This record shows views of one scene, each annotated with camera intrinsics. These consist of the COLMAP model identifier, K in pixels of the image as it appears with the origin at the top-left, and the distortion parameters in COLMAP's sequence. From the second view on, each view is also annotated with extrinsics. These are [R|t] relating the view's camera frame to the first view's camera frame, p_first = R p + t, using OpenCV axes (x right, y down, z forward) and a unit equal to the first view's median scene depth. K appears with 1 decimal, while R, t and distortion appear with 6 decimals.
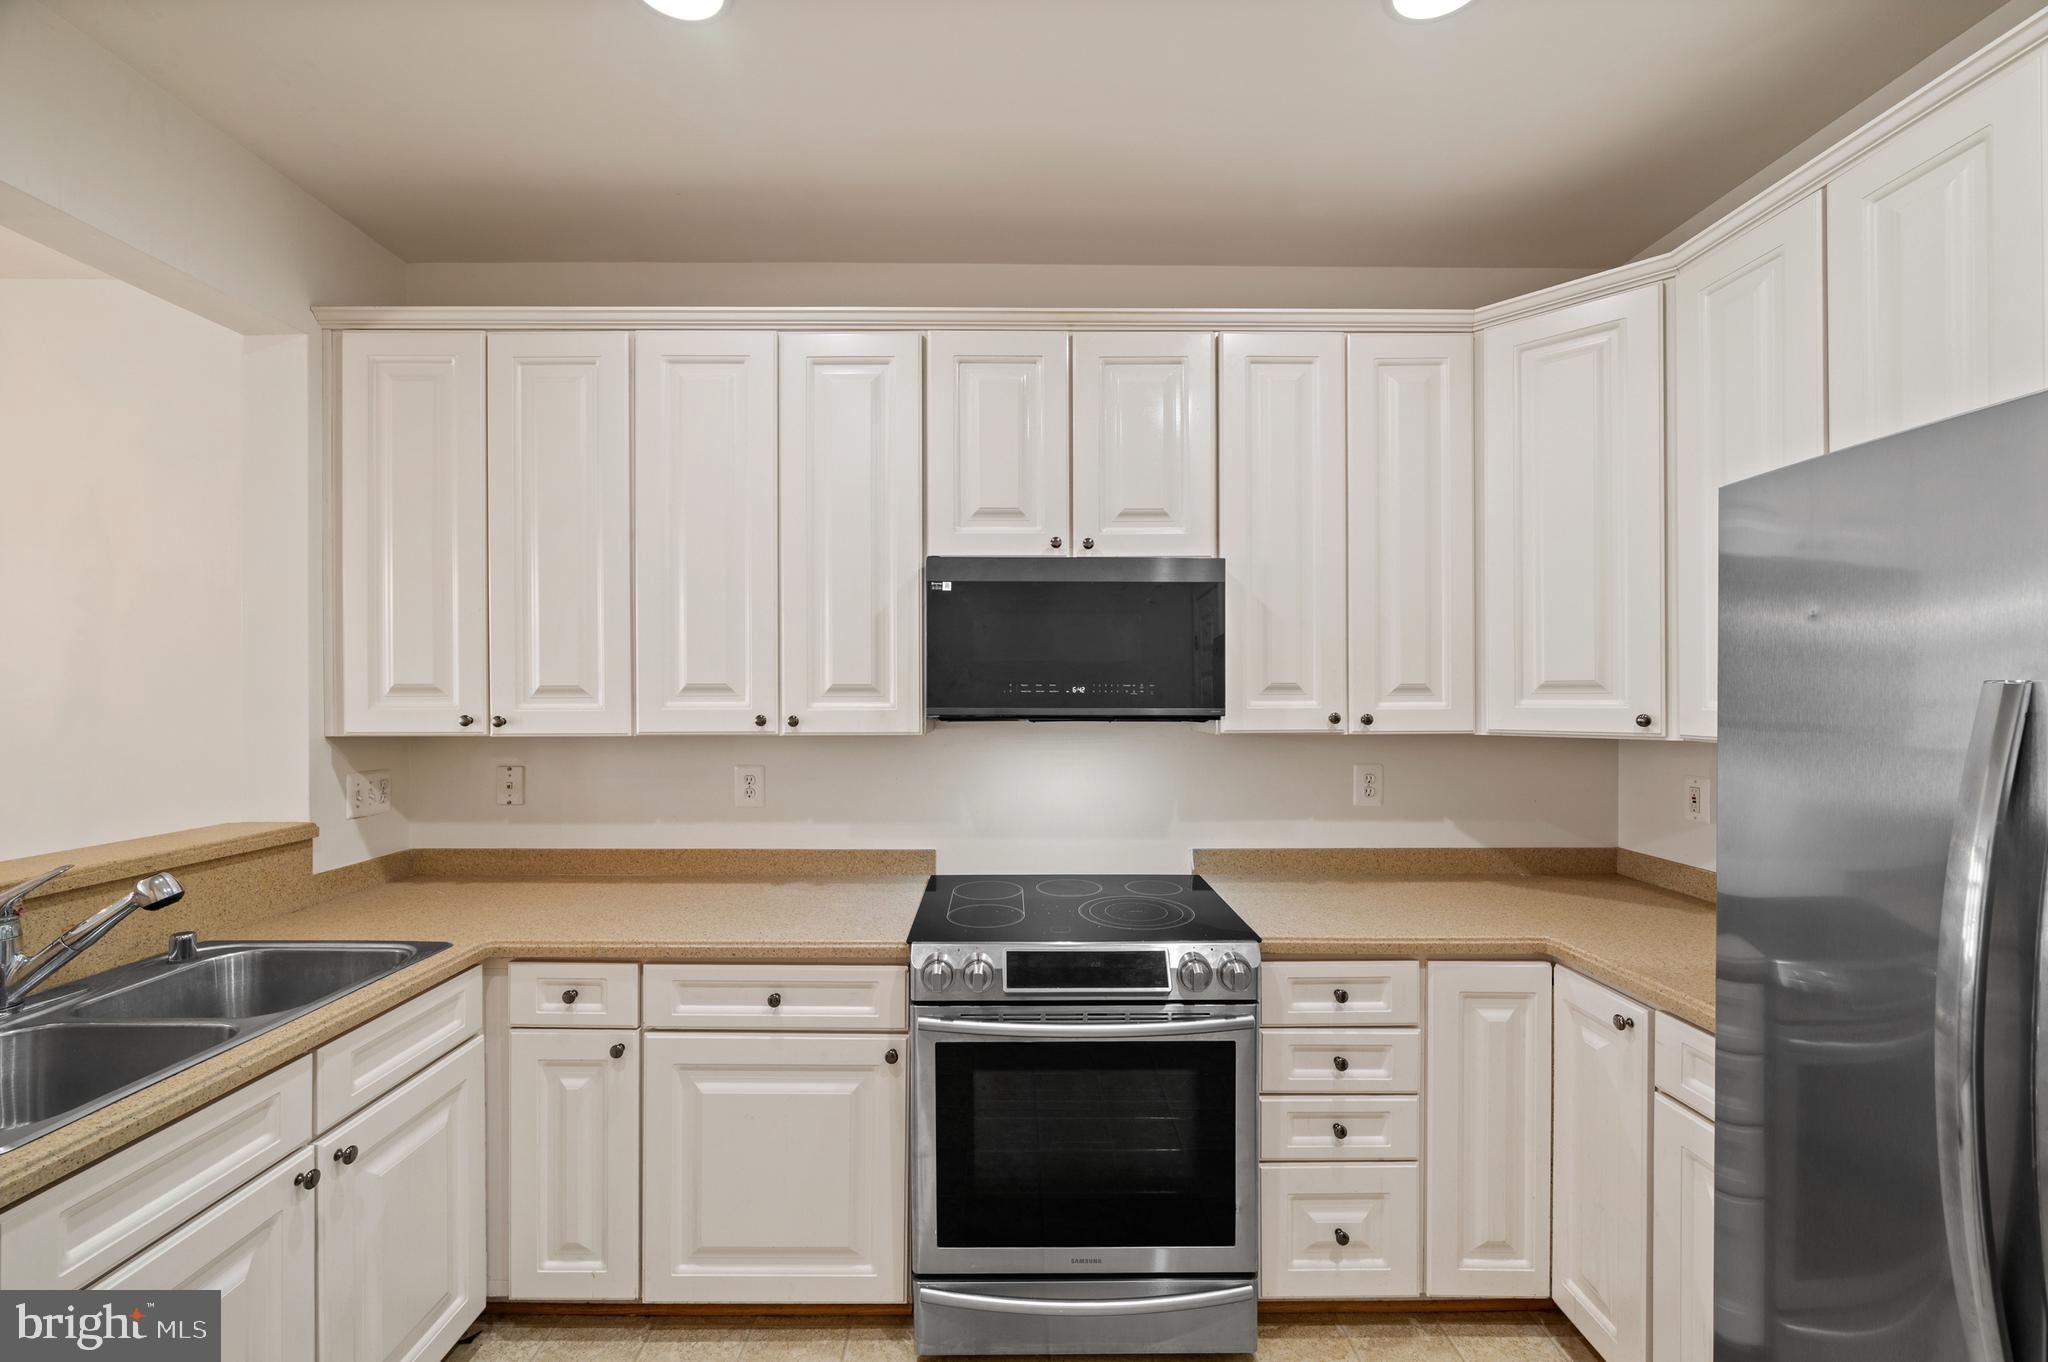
lens RADIAL K [[841.2, 0, 1019.0], [0, 841.2, 687.1], [0, 0, 1]] dist [-0.000506, 0.000645]
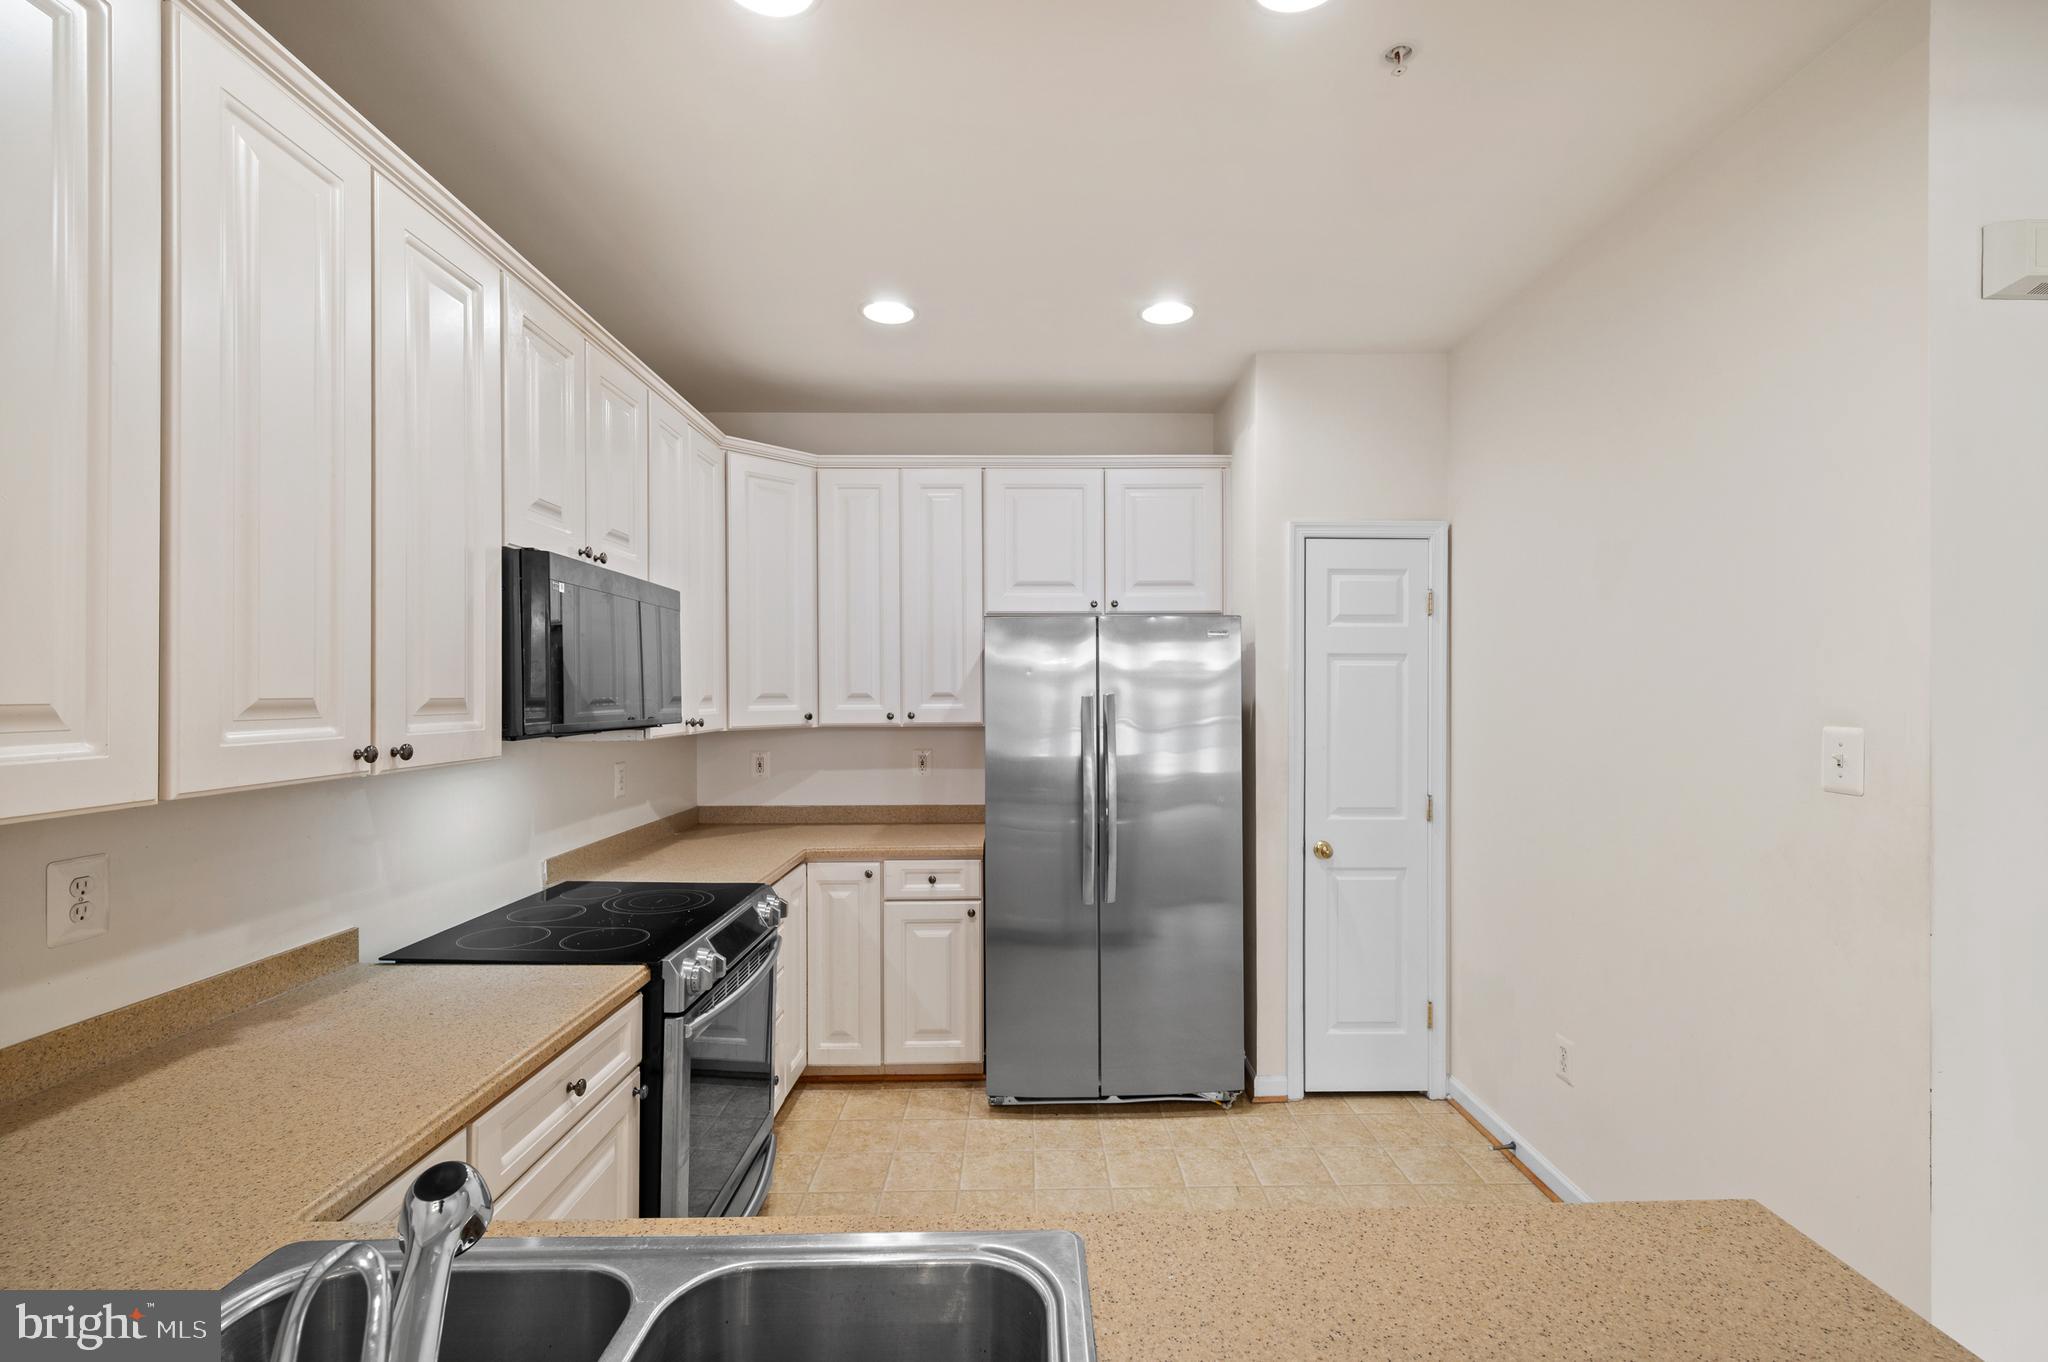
lens RADIAL K [[896.4, 0, 1033.9], [0, 896.4, 691.3], [0, 0, 1]] dist [-0.001444, 0.000076]
pose [[-0.008392, 0.002558, 0.999962, -0.999733], [0.006044, 0.999979, -0.002507, -0.003886], [-0.999947, 0.006022, -0.008407, 0.488005]]
